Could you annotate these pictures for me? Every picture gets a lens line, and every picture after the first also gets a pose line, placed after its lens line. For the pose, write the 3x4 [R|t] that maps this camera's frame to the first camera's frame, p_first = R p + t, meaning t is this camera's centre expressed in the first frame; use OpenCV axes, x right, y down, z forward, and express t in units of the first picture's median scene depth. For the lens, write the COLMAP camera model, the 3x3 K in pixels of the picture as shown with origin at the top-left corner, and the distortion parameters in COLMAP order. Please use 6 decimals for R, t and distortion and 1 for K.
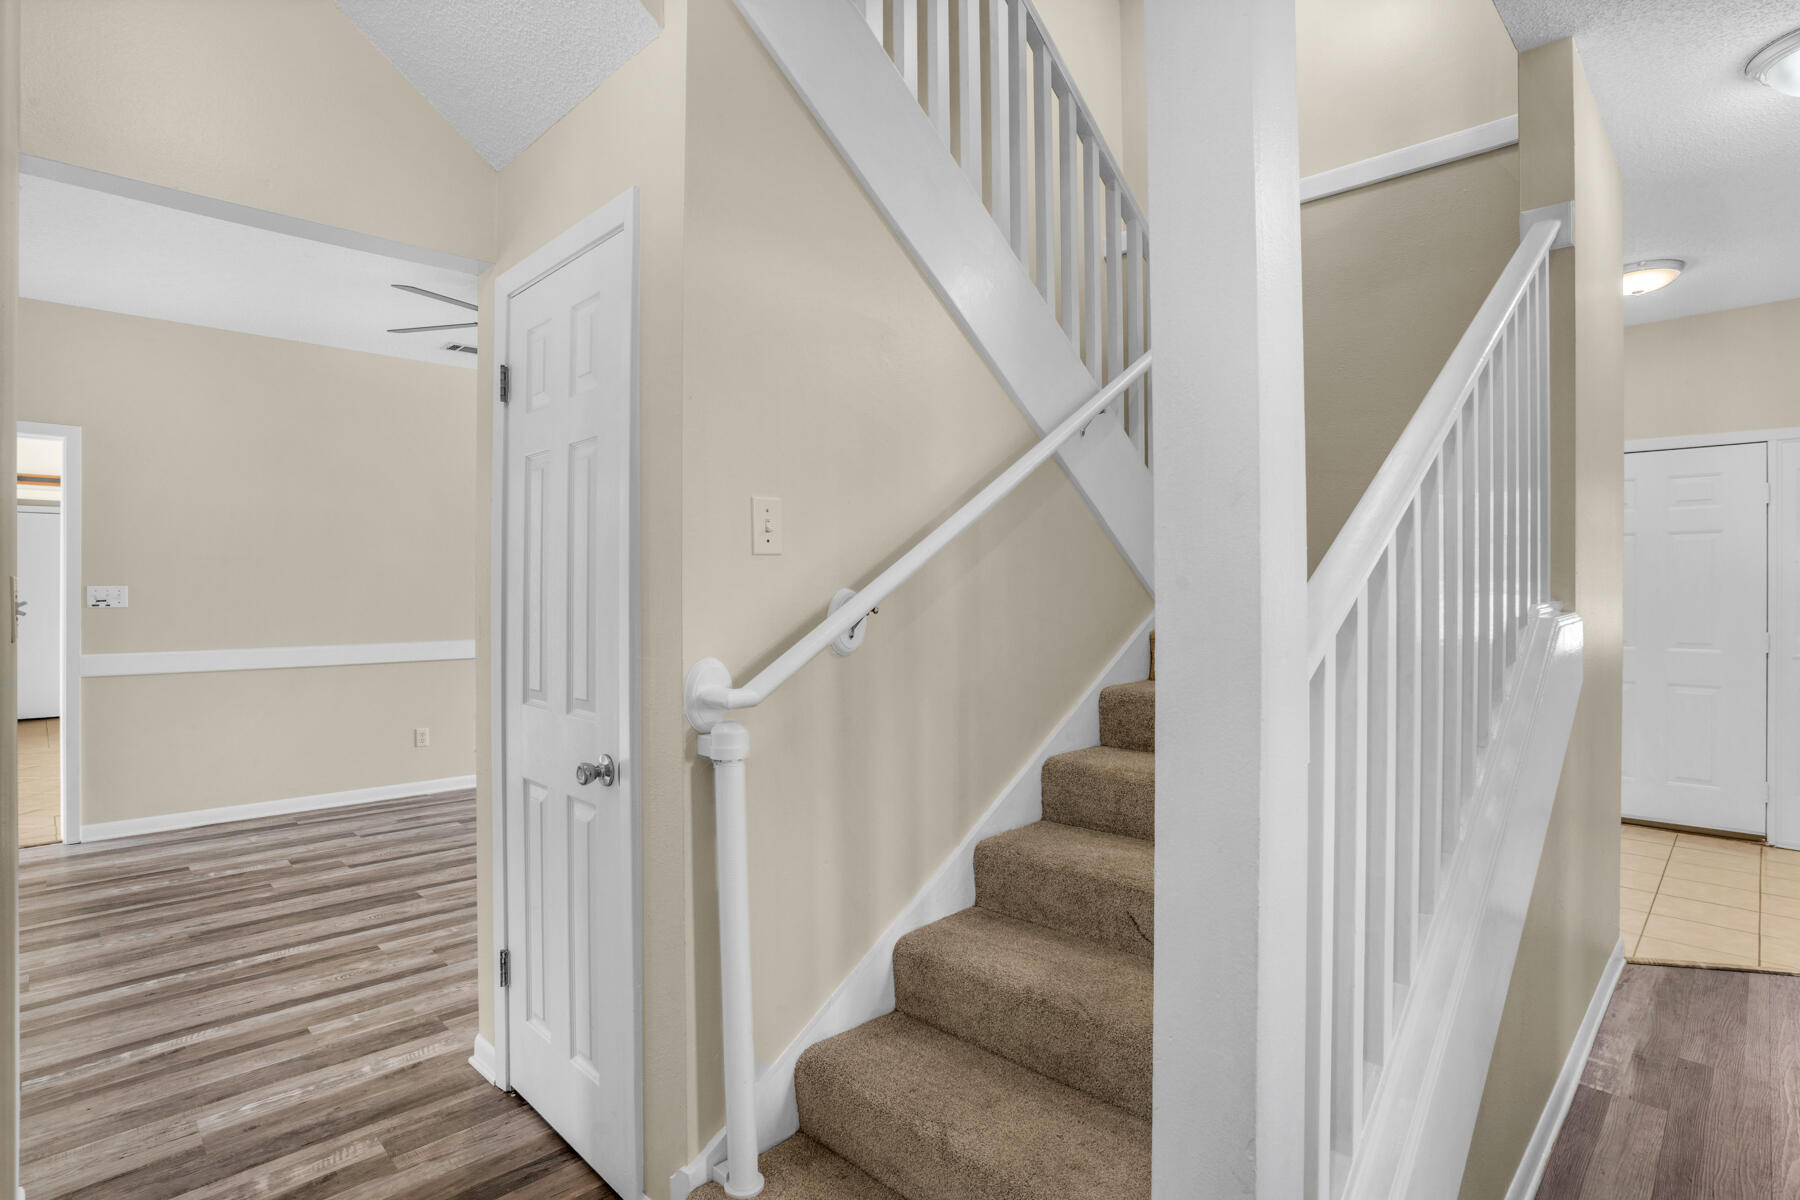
lens RADIAL K [[894.6, 0, 897.0], [0, 894.6, 591.9], [0, 0, 1]] dist [-0.023189, 0.000519]
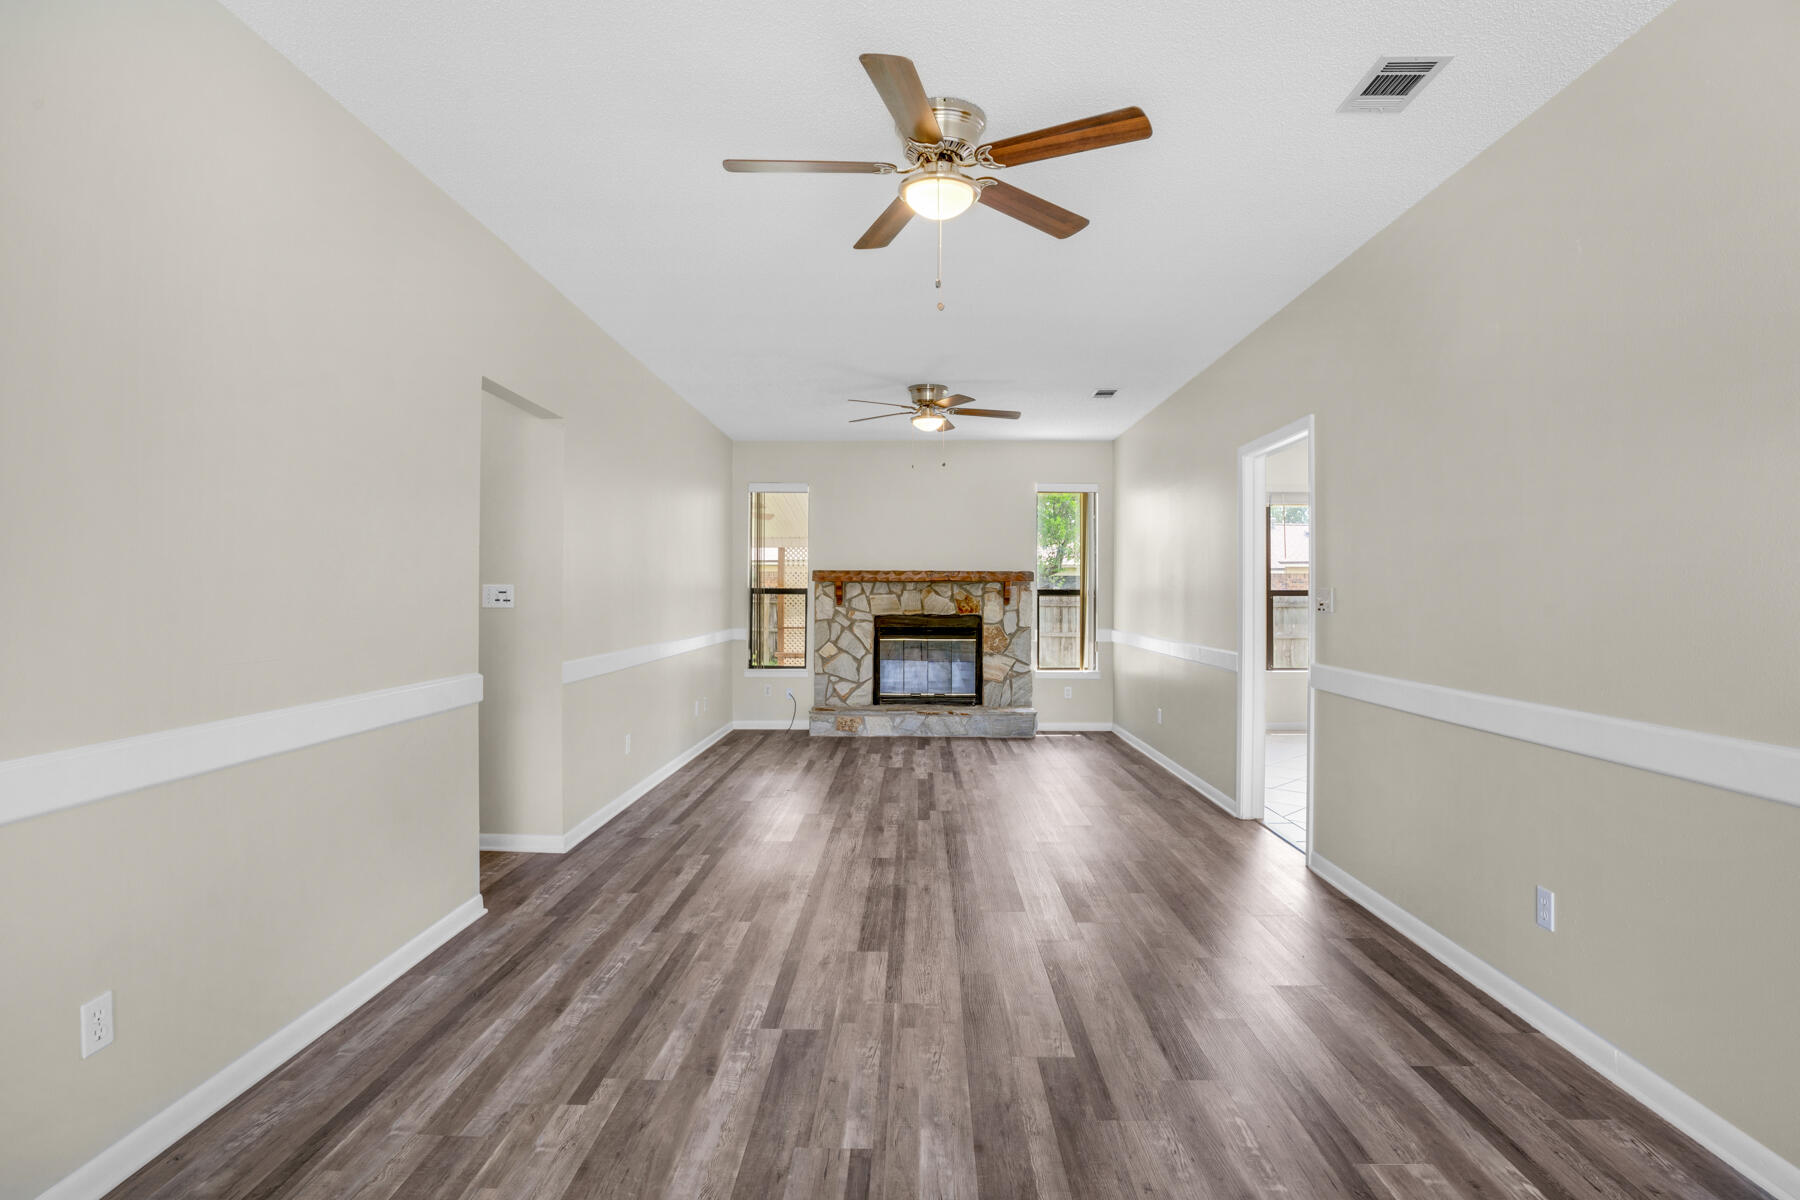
lens RADIAL K [[972.4, 0, 897.0], [0, 972.4, 600.7], [0, 0, 1]] dist [-0.001114, -0.000093]
pose [[-0.729358, 0.001338, -0.684131, 0.115731], [-0.006775, 0.999935, 0.009179, -0.005023], [0.684099, 0.011329, -0.729301, 2.459656]]
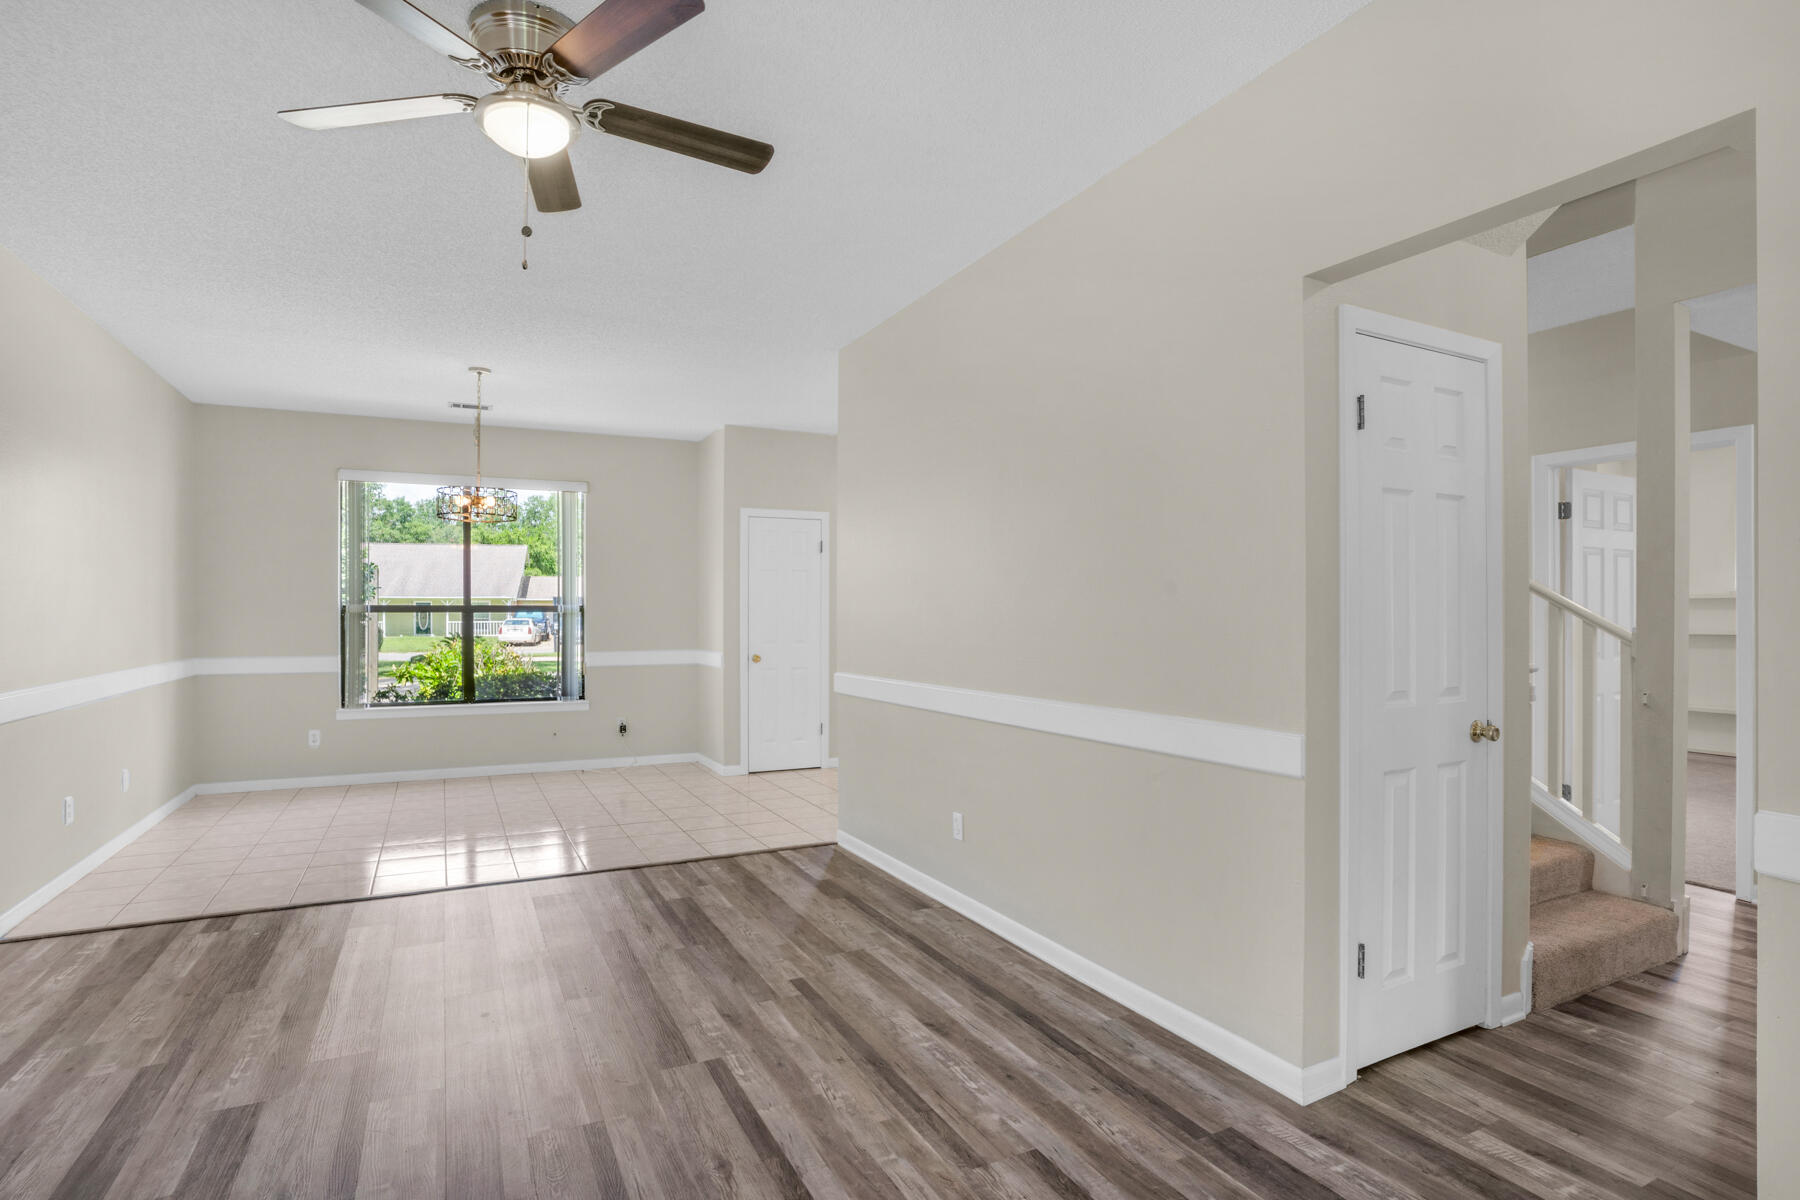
lens RADIAL K [[874.3, 0, 894.2], [0, 874.3, 605.7], [0, 0, 1]] dist [-0.025205, 0.001264]
pose [[0.311132, 0.006778, 0.950343, -1.406788], [0.007100, 0.999930, -0.009456, -0.002557], [-0.950340, 0.009689, 0.311062, 1.048248]]
